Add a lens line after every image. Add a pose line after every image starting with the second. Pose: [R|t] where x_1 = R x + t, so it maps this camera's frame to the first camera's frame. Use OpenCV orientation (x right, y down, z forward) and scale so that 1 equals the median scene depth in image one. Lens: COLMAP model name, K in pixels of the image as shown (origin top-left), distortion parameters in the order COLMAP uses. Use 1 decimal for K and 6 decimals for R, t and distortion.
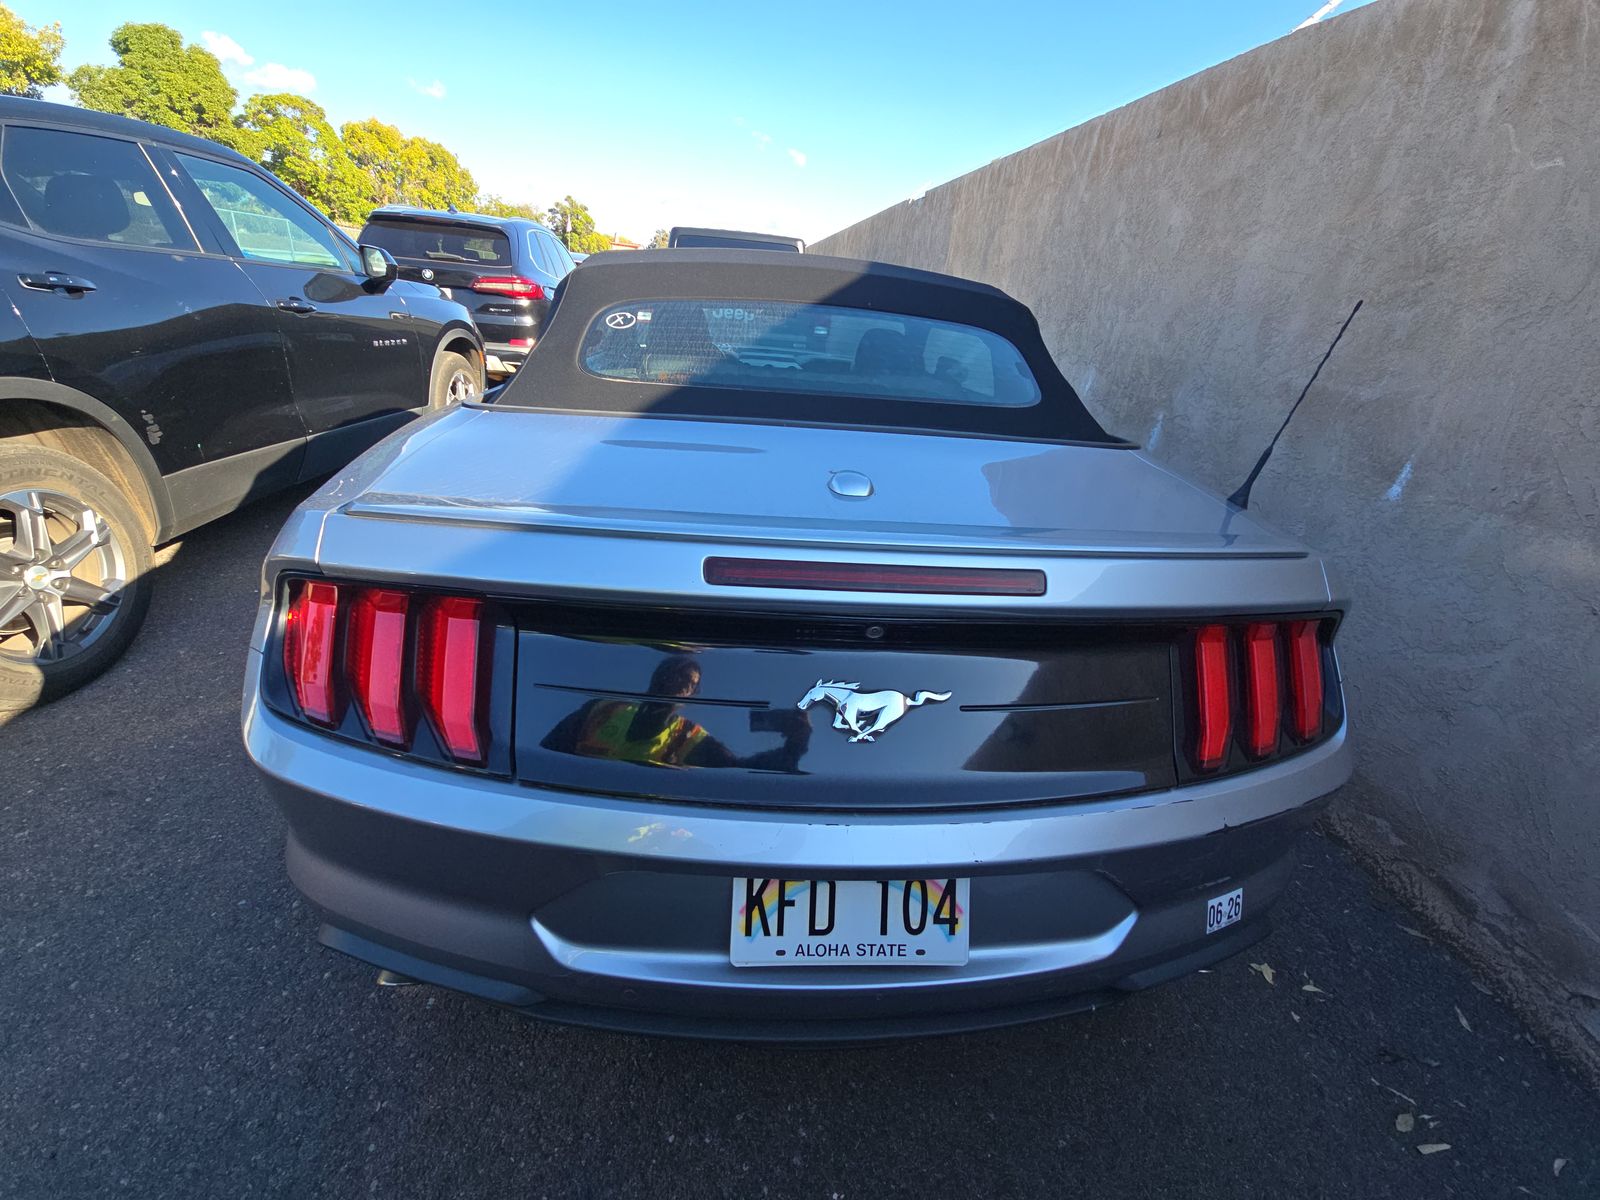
lens RADIAL K [[648.0, 0, 787.0], [0, 648.0, 599.9], [0, 0, 1]] dist [0.003517, -0.007383]
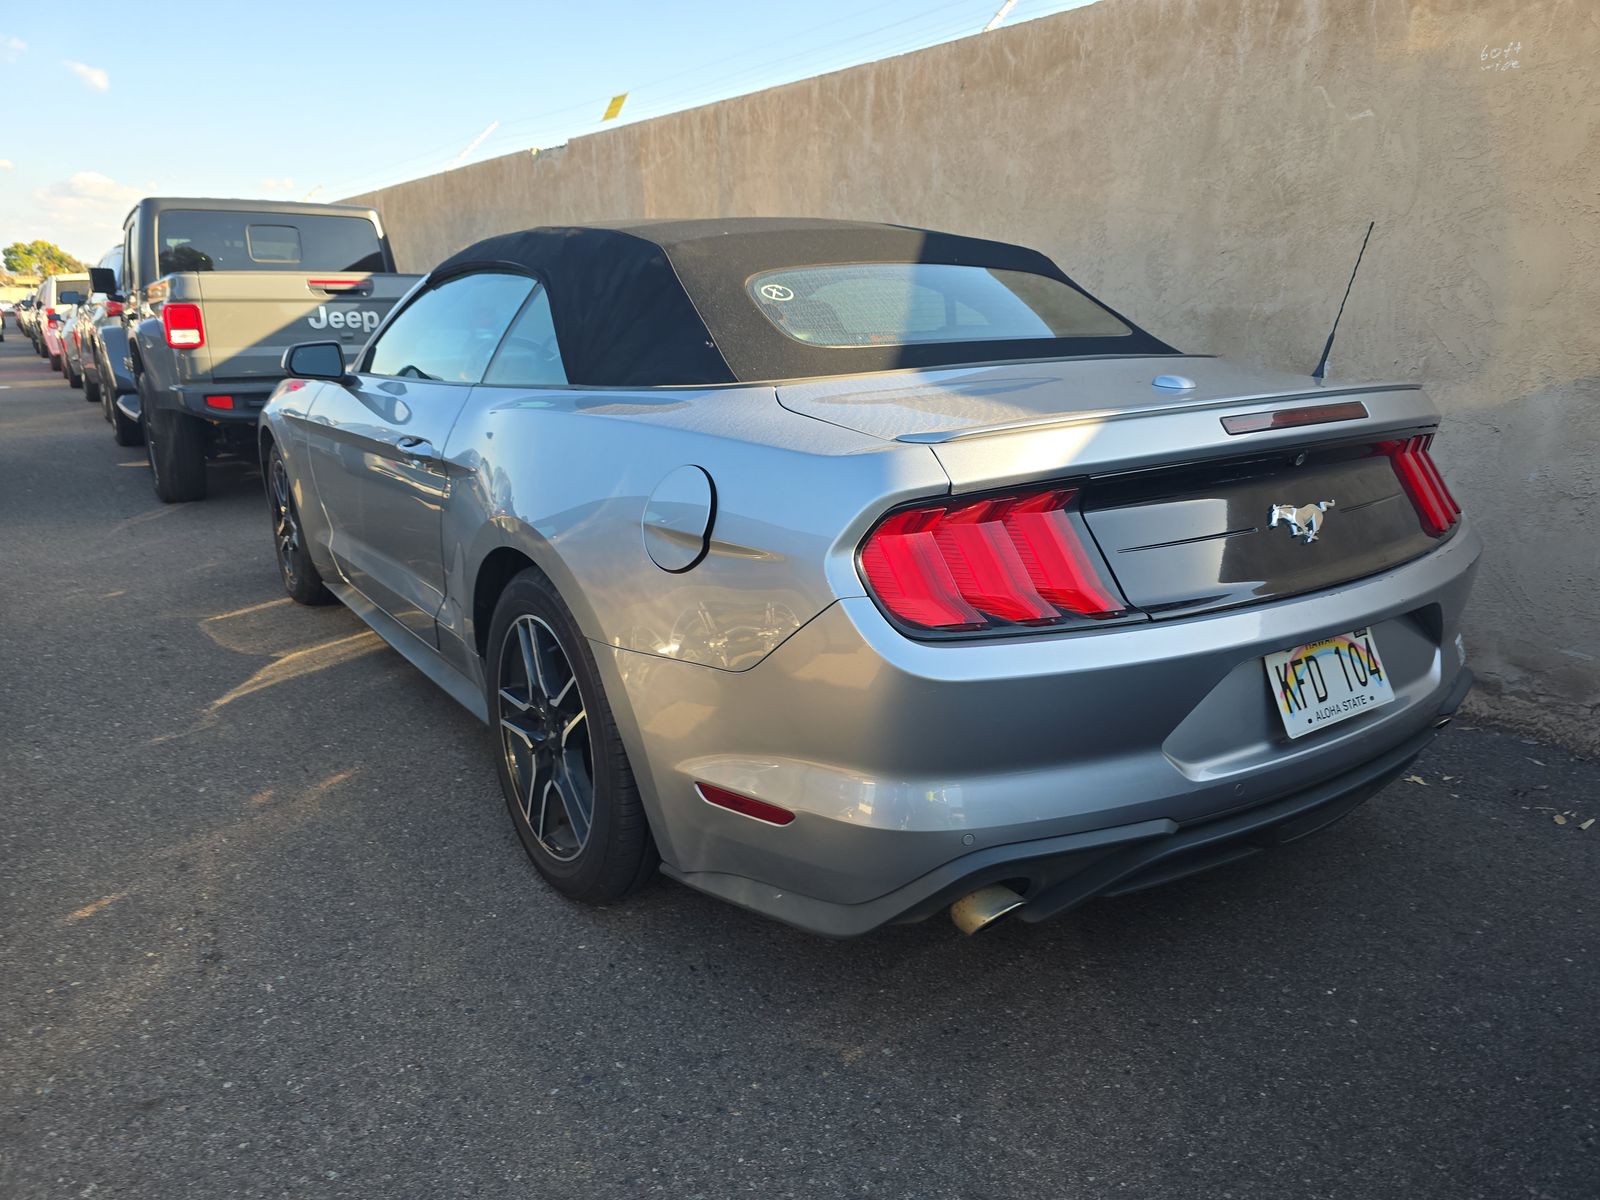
lens RADIAL K [[1063.2, 0, 792.9], [0, 1063.2, 604.1], [0, 0, 1]] dist [0.013091, 0.016285]
pose [[0.858496, -0.211063, 0.467372, -0.816417], [0.276514, 0.958058, -0.075263, 0.092546], [-0.431885, 0.193848, 0.880851, -0.200226]]
